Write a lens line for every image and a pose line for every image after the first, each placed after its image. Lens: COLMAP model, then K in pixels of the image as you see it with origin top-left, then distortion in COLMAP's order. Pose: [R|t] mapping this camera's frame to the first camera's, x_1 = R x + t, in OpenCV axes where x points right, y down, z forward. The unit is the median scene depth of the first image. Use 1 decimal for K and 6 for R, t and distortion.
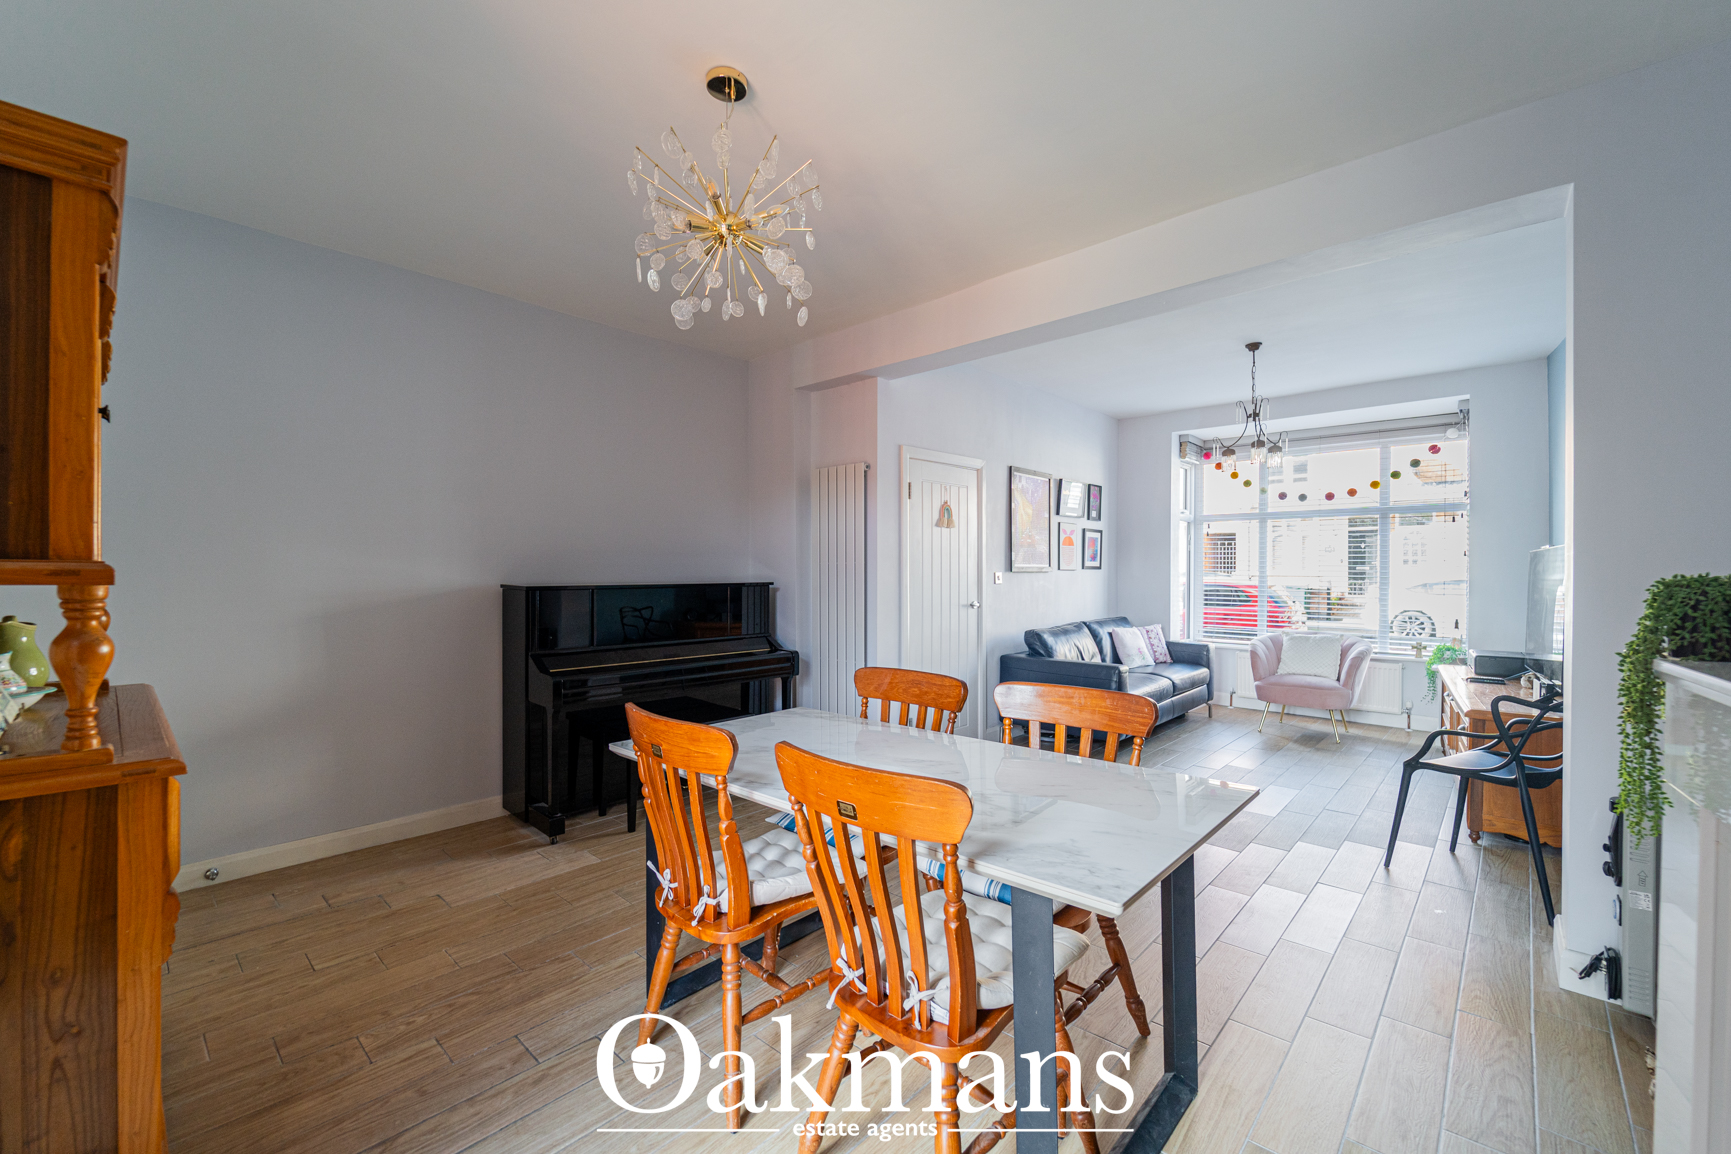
lens RADIAL K [[701.6, 0, 865.4], [0, 701.6, 572.9], [0, 0, 1]] dist [0.001652, -0.000171]
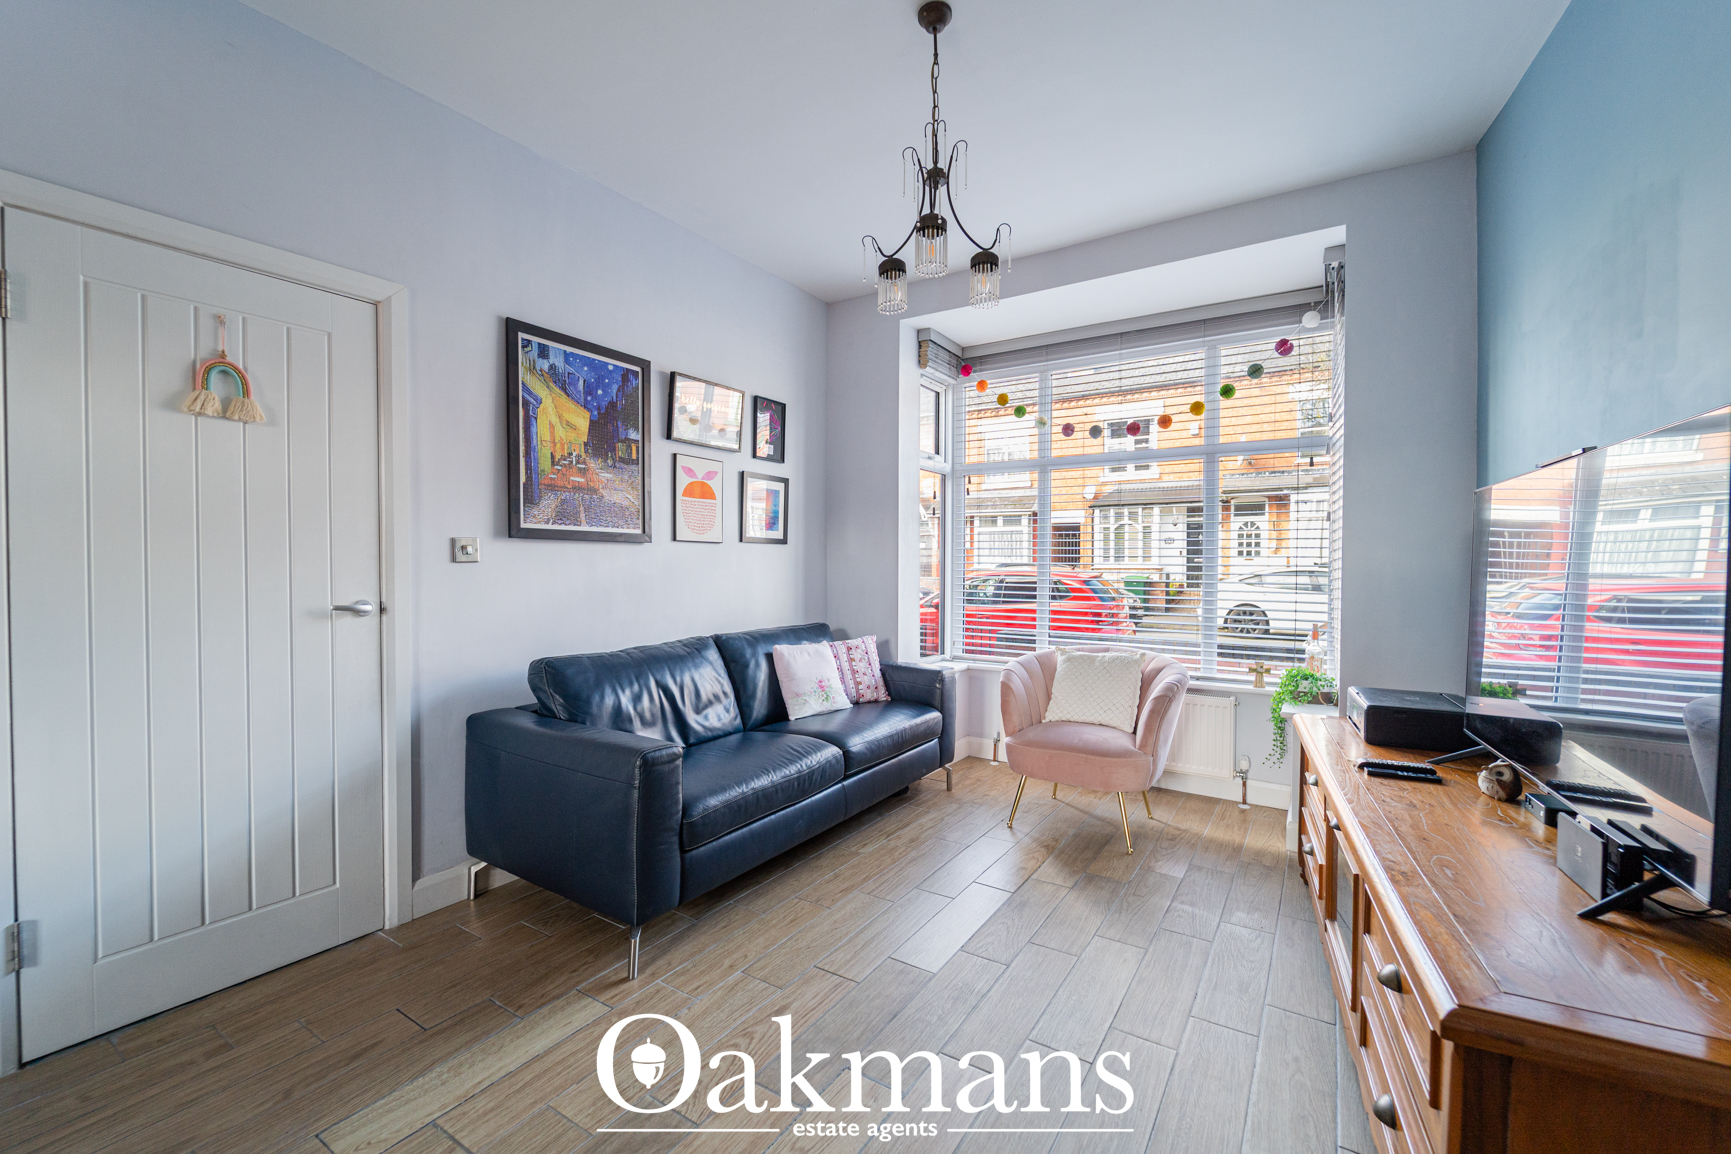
lens RADIAL K [[702.7, 0, 875.5], [0, 702.7, 572.7], [0, 0, 1]] dist [0.000885, -0.001420]
pose [[0.984390, 0.001452, 0.175994, 0.345698], [-0.002670, 0.999974, 0.006687, 0.017168], [-0.175980, -0.007053, 0.984368, 0.449967]]
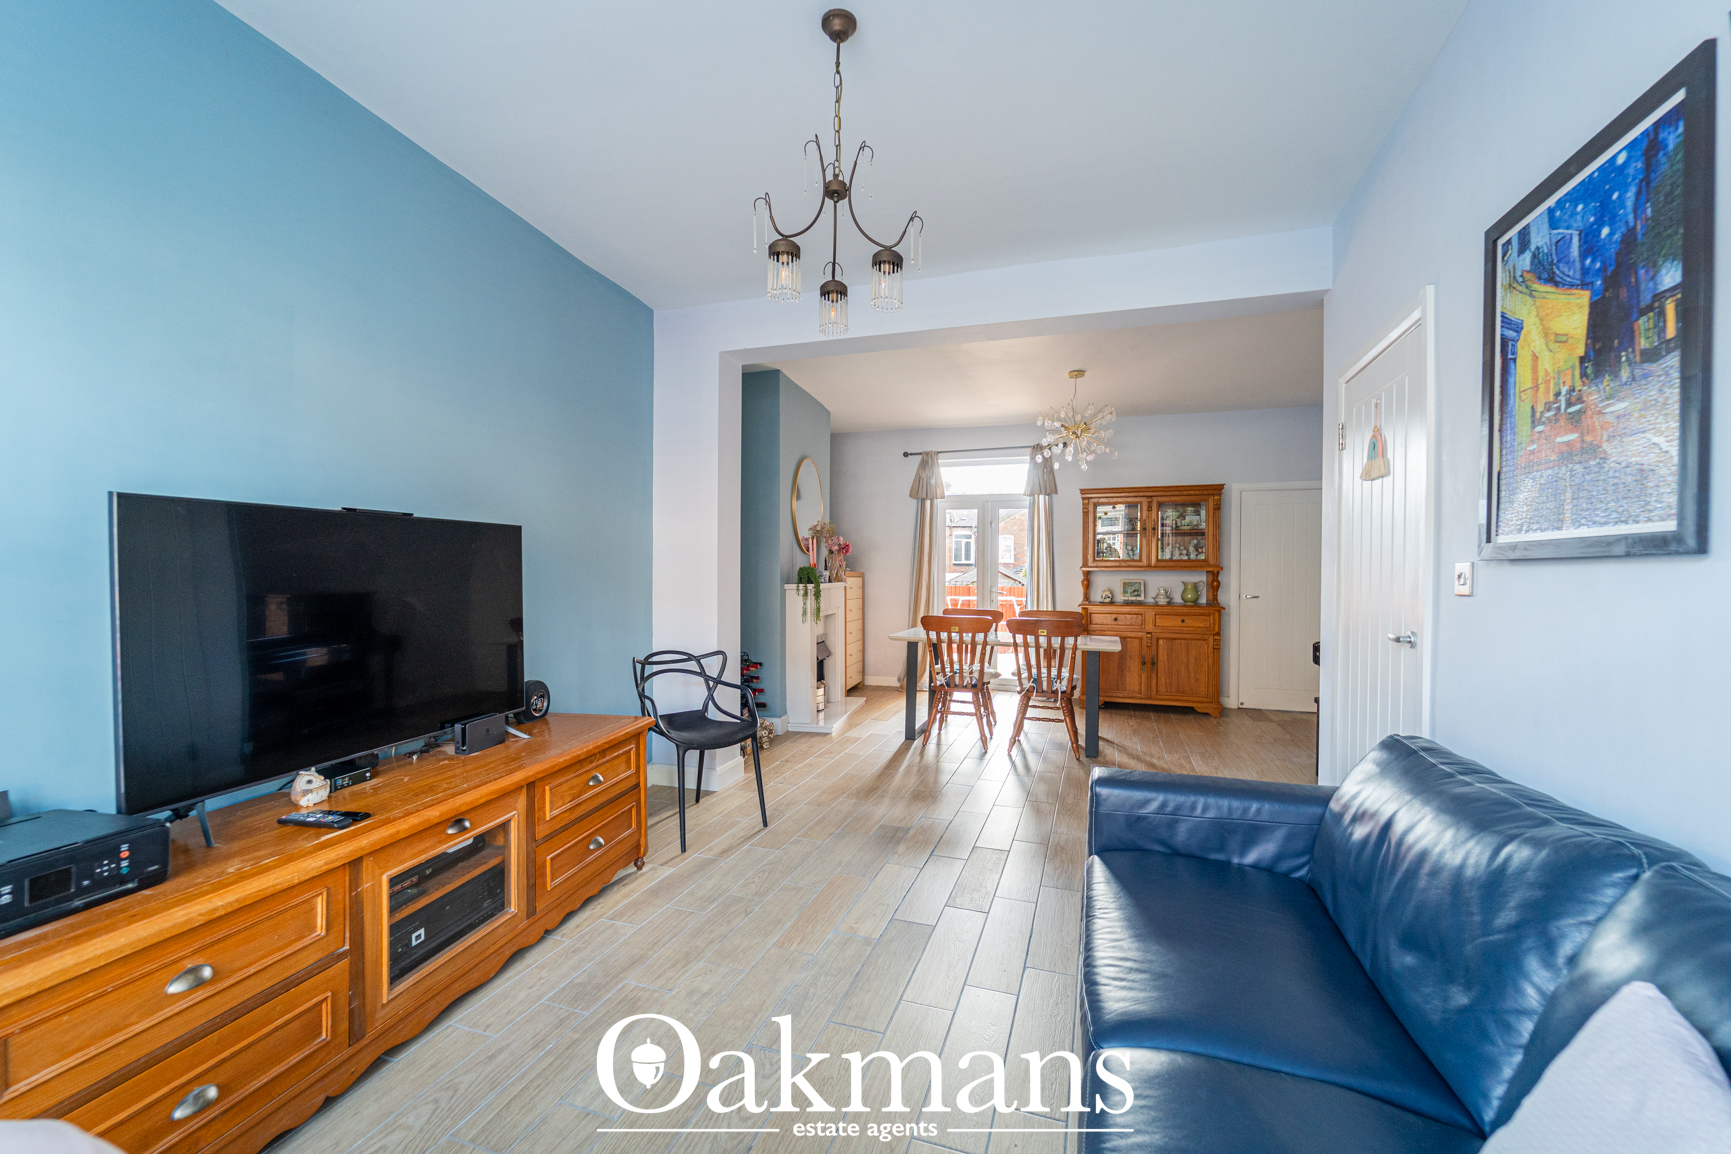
lens RADIAL K [[702.7, 0, 875.5], [0, 702.7, 572.7], [0, 0, 1]] dist [0.000885, -0.001420]
pose [[-0.908570, -0.003583, -0.417717, 0.554992], [-0.006200, 0.999969, 0.004908, 0.004205], [0.417687, 0.007049, -0.908564, 1.093749]]
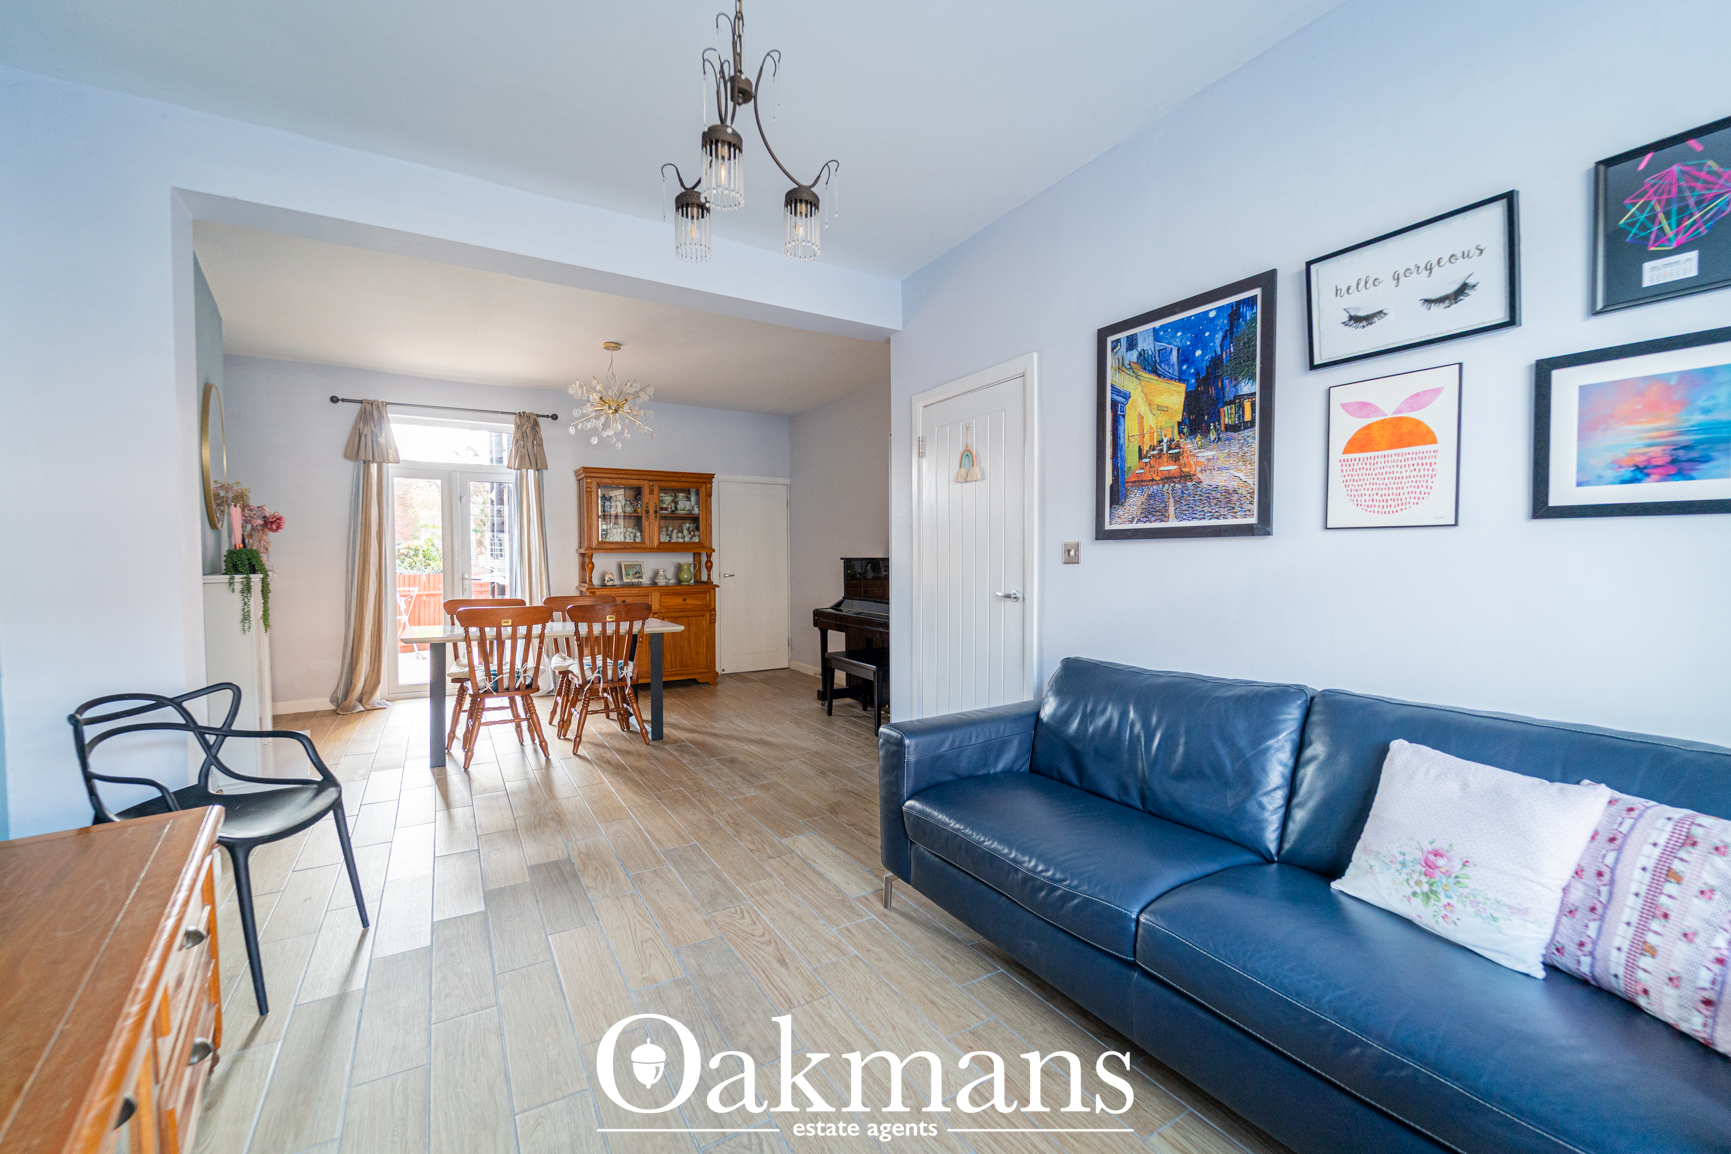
lens RADIAL K [[696.2, 0, 855.7], [0, 696.2, 576.0], [0, 0, 1]] dist [0.001303, -0.000243]
pose [[-0.280174, 0.029351, -0.959500, 0.687677], [0.002226, 0.999550, 0.029926, 0.008360], [0.959947, 0.006249, -0.280113, 0.905895]]
